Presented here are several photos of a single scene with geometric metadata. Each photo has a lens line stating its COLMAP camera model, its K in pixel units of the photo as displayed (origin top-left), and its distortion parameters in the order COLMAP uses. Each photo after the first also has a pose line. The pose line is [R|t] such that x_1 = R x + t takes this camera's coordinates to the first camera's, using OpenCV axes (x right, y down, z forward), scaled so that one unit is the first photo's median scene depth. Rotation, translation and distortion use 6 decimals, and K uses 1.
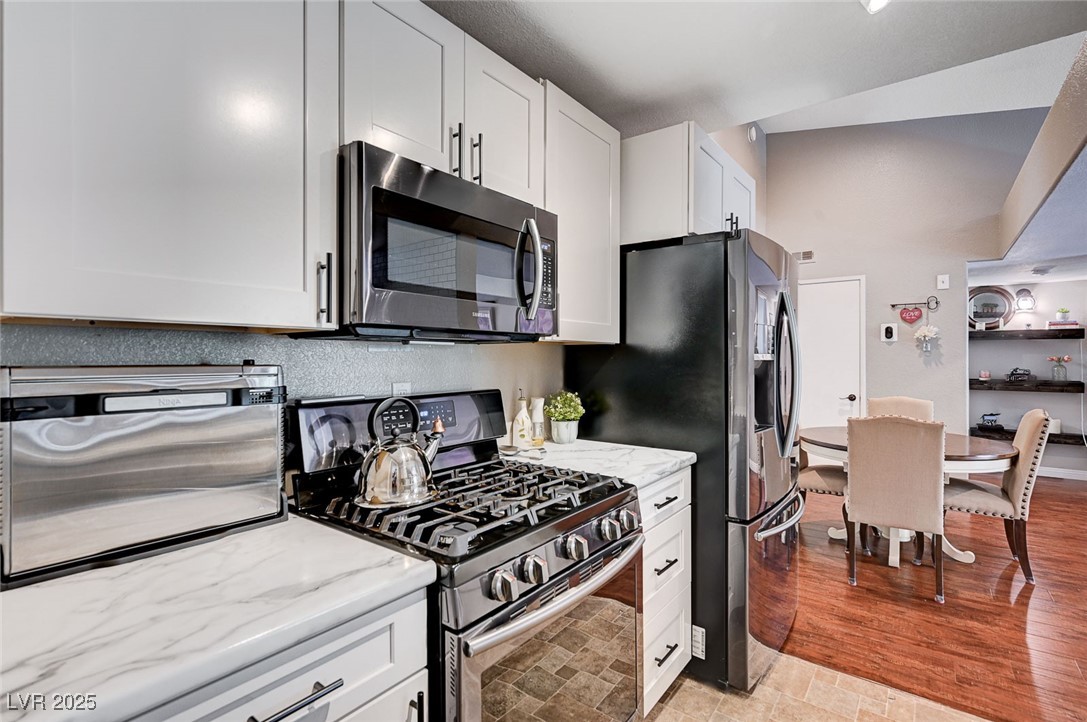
lens RADIAL K [[508.9, 0, 543.6], [0, 508.9, 358.8], [0, 0, 1]] dist [0.001228, 0.000366]
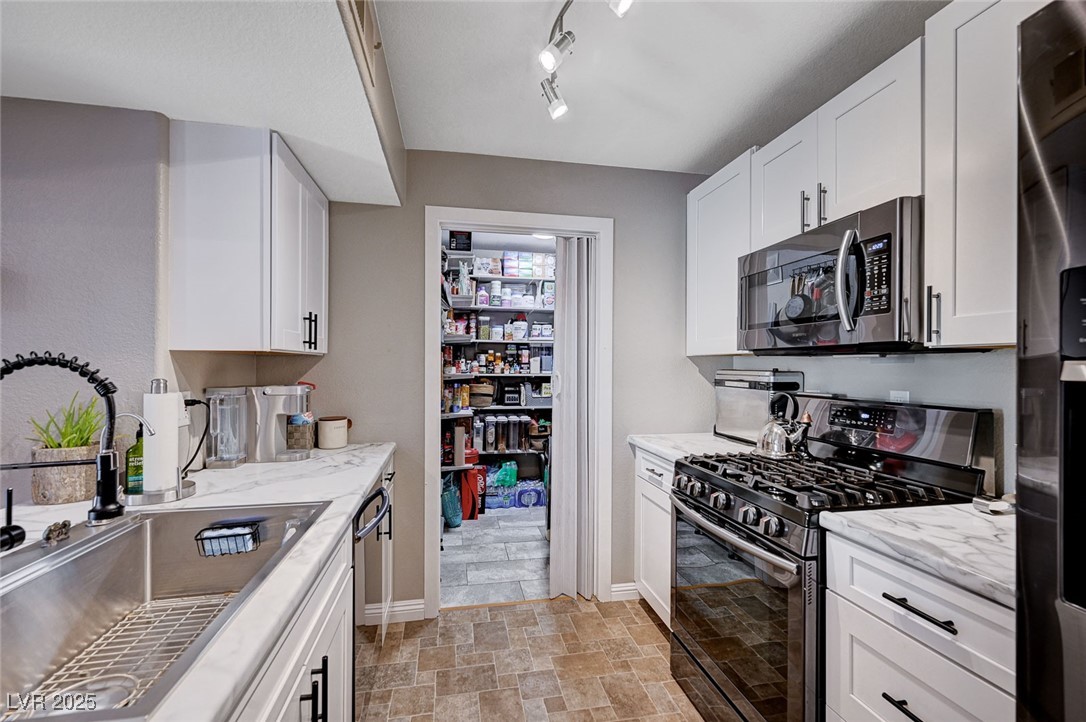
lens RADIAL K [[468.0, 0, 543.0], [0, 468.0, 363.4], [0, 0, 1]] dist [-0.000254, 0.000188]
pose [[-0.660652, -0.005367, -0.750673, 1.066576], [-0.006083, 0.999980, -0.001796, -0.006900], [0.750668, 0.003380, -0.660671, 1.158361]]
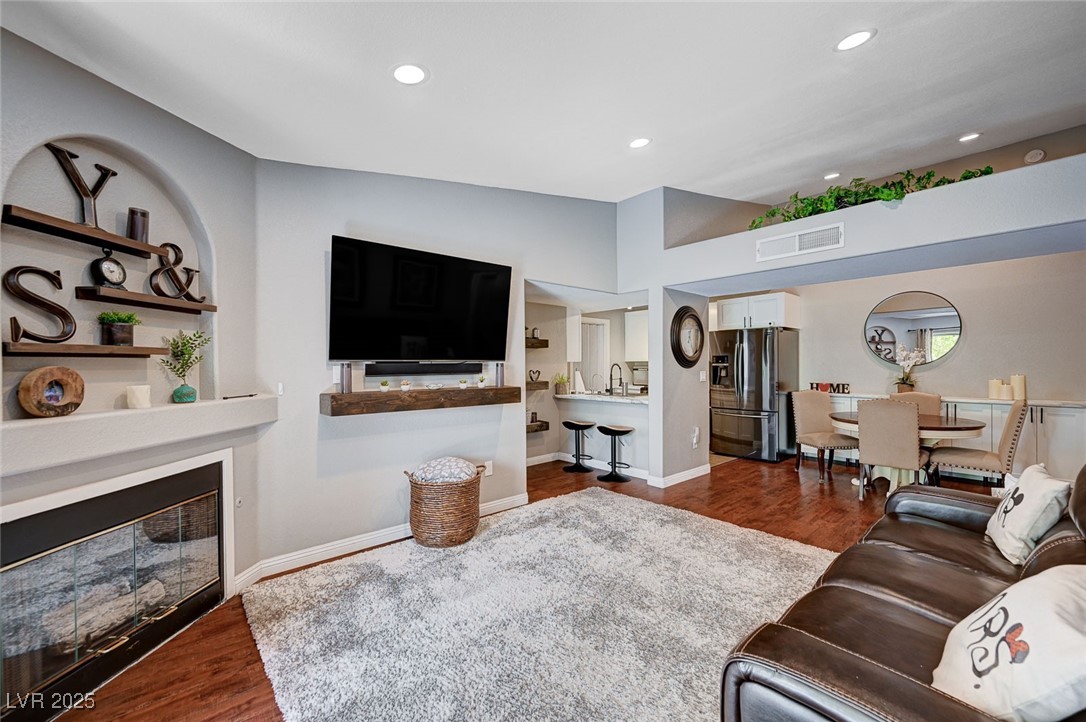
lens RADIAL K [[437.3, 0, 538.4], [0, 437.3, 364.0], [0, 0, 1]] dist [0.000676, 0.000333]
pose [[-0.200005, -0.000702, -0.979795, 4.710597], [0.004260, 0.999990, -0.001586, -0.008840], [0.979786, -0.004491, -0.200000, 0.460167]]
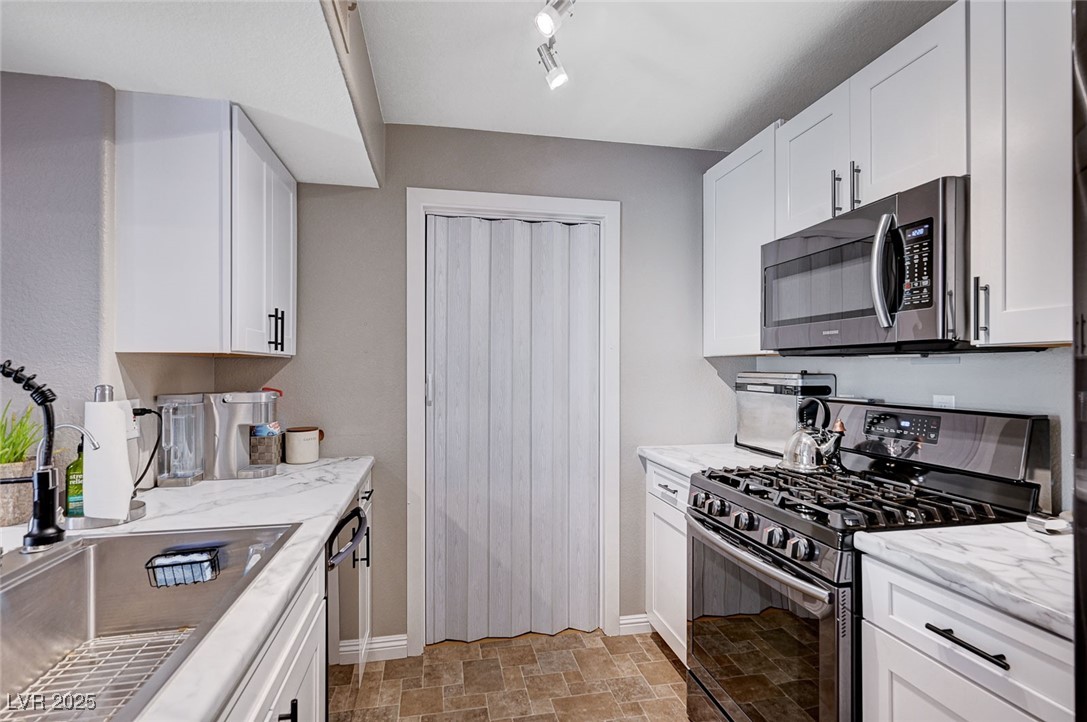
lens RADIAL K [[531.4, 0, 544.6], [0, 531.4, 364.2], [0, 0, 1]] dist [0.001187, -0.000020]
pose [[-0.656071, -0.004928, -0.754683, 1.068280], [-0.002254, 0.999987, -0.004571, -0.006894], [0.754696, -0.001298, -0.656073, 1.160652]]
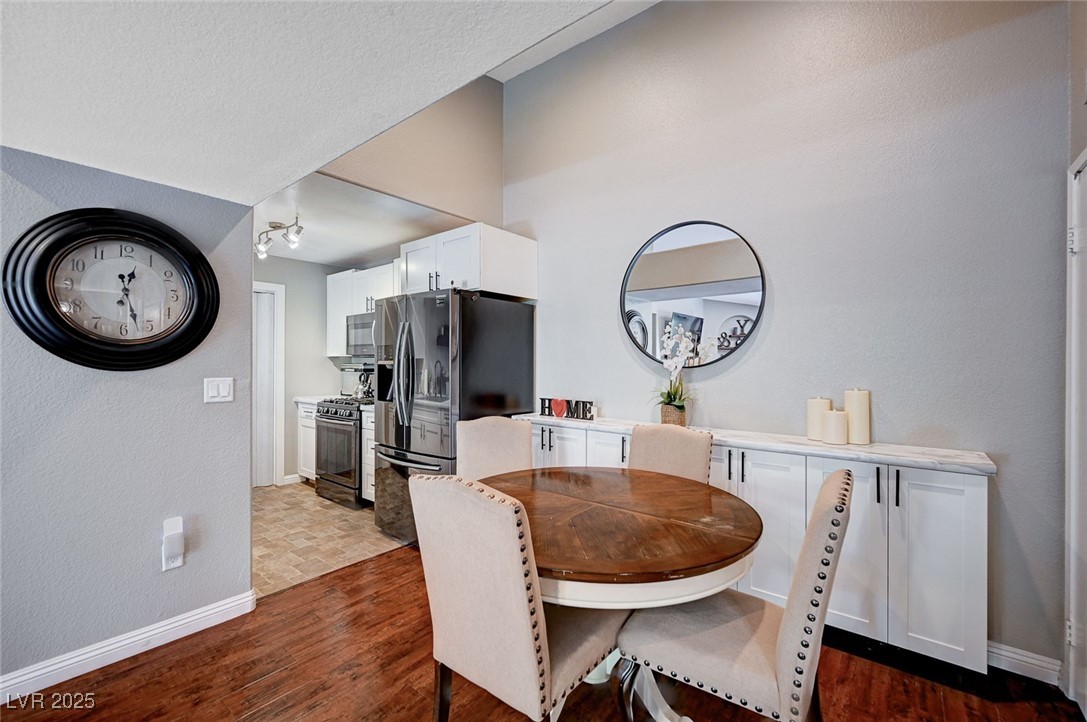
lens RADIAL K [[460.8, 0, 543.5], [0, 460.8, 361.0], [0, 0, 1]] dist [0.009472, 0.000017]
pose [[-0.038148, -0.002793, -0.999268, 2.675182], [-0.004761, 0.999985, -0.002613, -0.007826], [0.999261, 0.004658, -0.038161, 2.092812]]
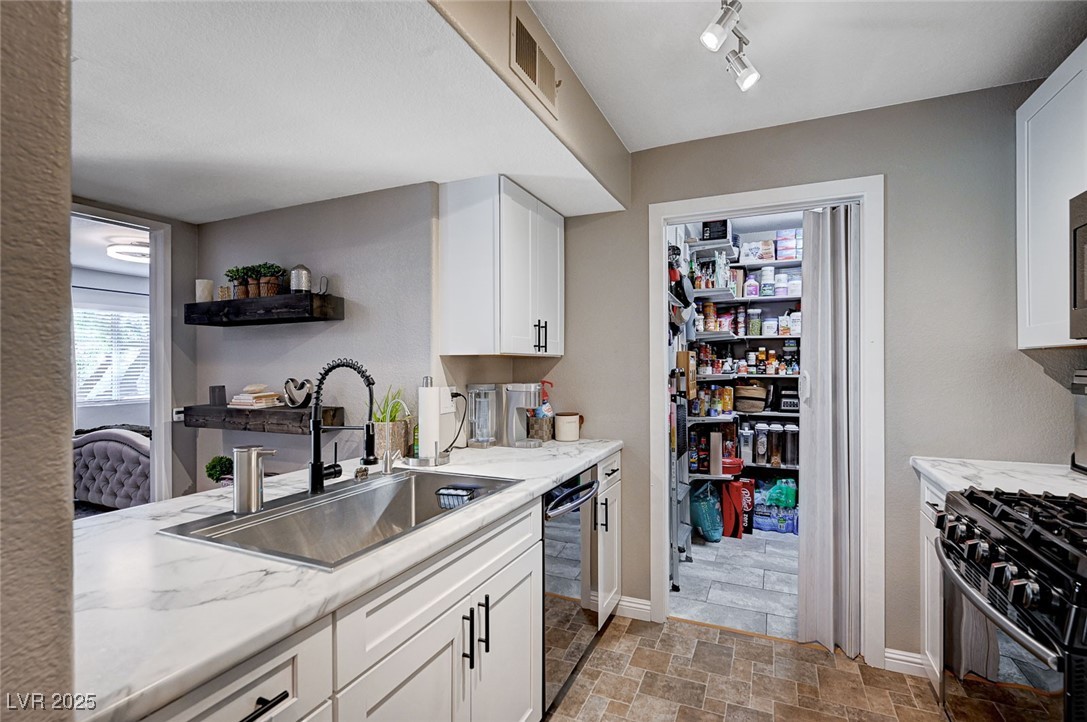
lens RADIAL K [[516.5, 0, 543.5], [0, 516.5, 361.0], [0, 0, 1]] dist [-0.000874, -0.000037]
pose [[-0.973954, 0.001623, -0.226741, 0.895108], [0.002915, 0.999981, -0.005363, -0.006983], [0.226728, -0.005884, -0.973940, 1.402892]]
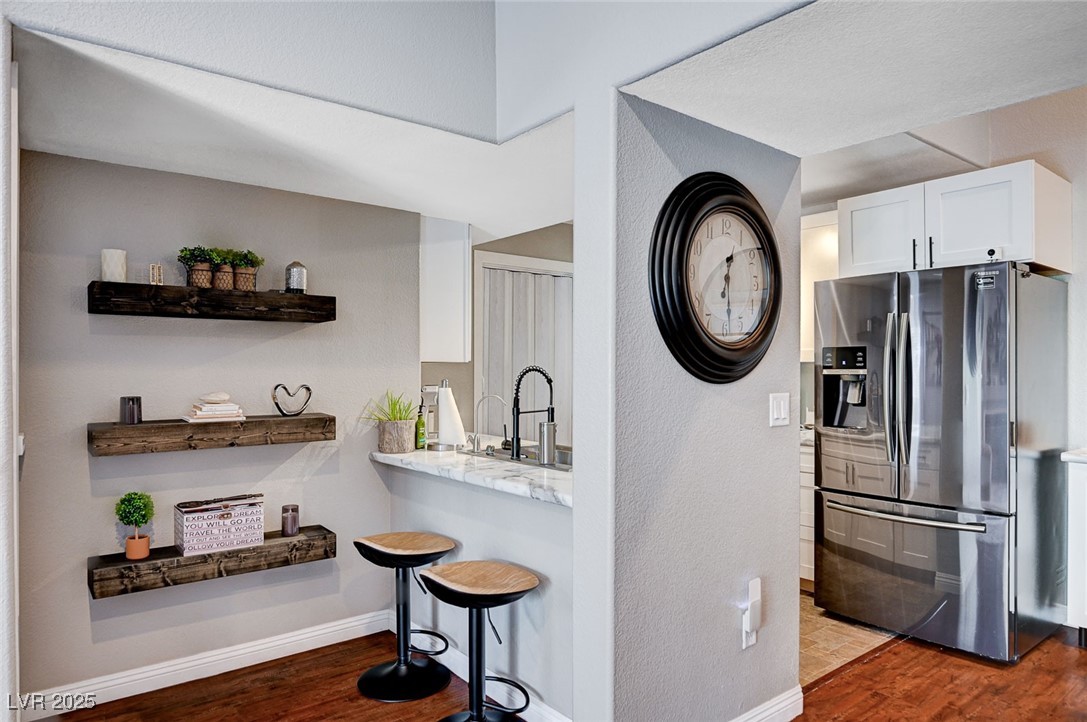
lens RADIAL K [[686.5, 0, 540.3], [0, 686.5, 364.3], [0, 0, 1]] dist [-0.007591, -0.002074]
pose [[-0.249278, -0.008626, -0.968394, 2.939169], [-0.002137, 0.999963, -0.008357, -0.005584], [0.968430, -0.000014, -0.249287, 0.872497]]
